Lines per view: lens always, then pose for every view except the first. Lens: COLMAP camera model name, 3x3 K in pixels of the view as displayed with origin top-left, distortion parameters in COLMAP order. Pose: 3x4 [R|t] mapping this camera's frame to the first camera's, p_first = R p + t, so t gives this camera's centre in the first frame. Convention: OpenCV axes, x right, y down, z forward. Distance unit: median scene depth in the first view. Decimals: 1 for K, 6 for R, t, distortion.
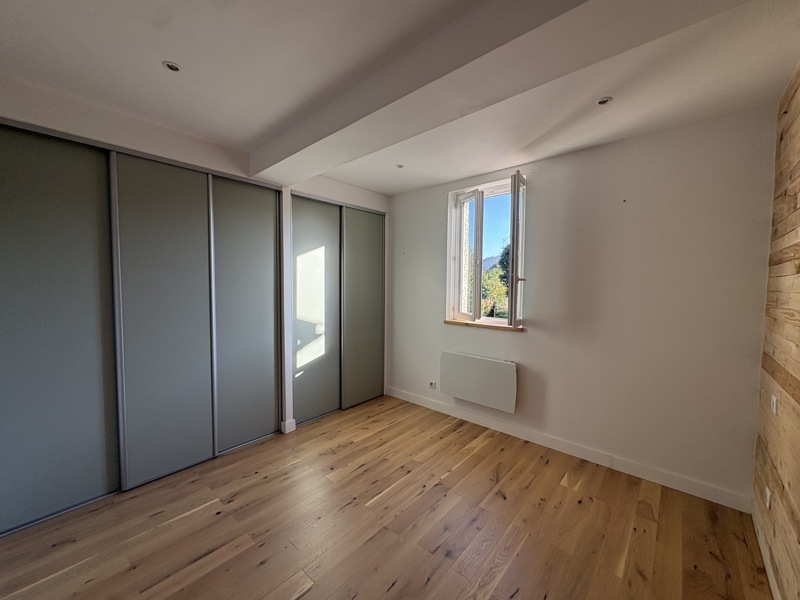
lens RADIAL K [[319.8, 0, 401.4], [0, 319.8, 298.5], [0, 0, 1]] dist [0.000833, 0.000057]
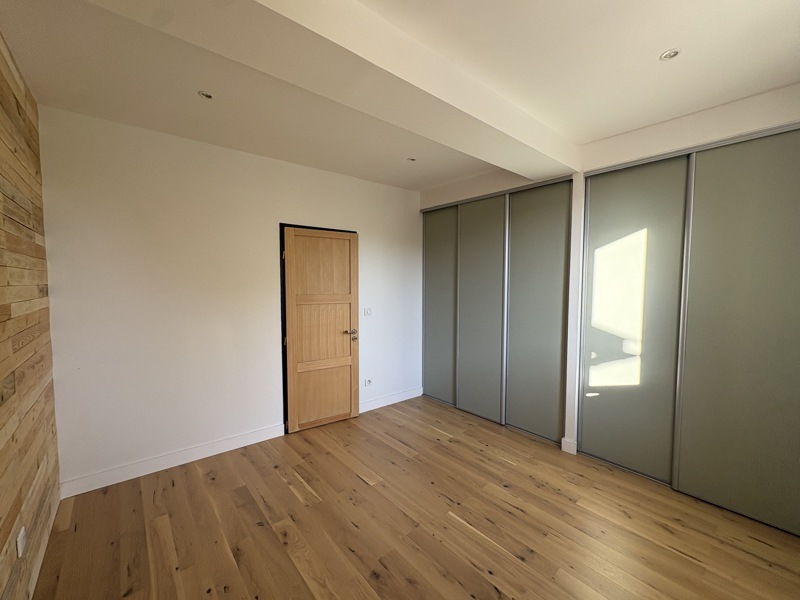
lens RADIAL K [[319.8, 0, 401.4], [0, 319.8, 298.5], [0, 0, 1]] dist [0.000833, 0.000057]
pose [[-0.141512, 0.038447, -0.989190, 0.551132], [-0.049991, 0.997693, 0.045929, -0.020156], [0.988673, 0.055950, -0.139263, 0.630695]]
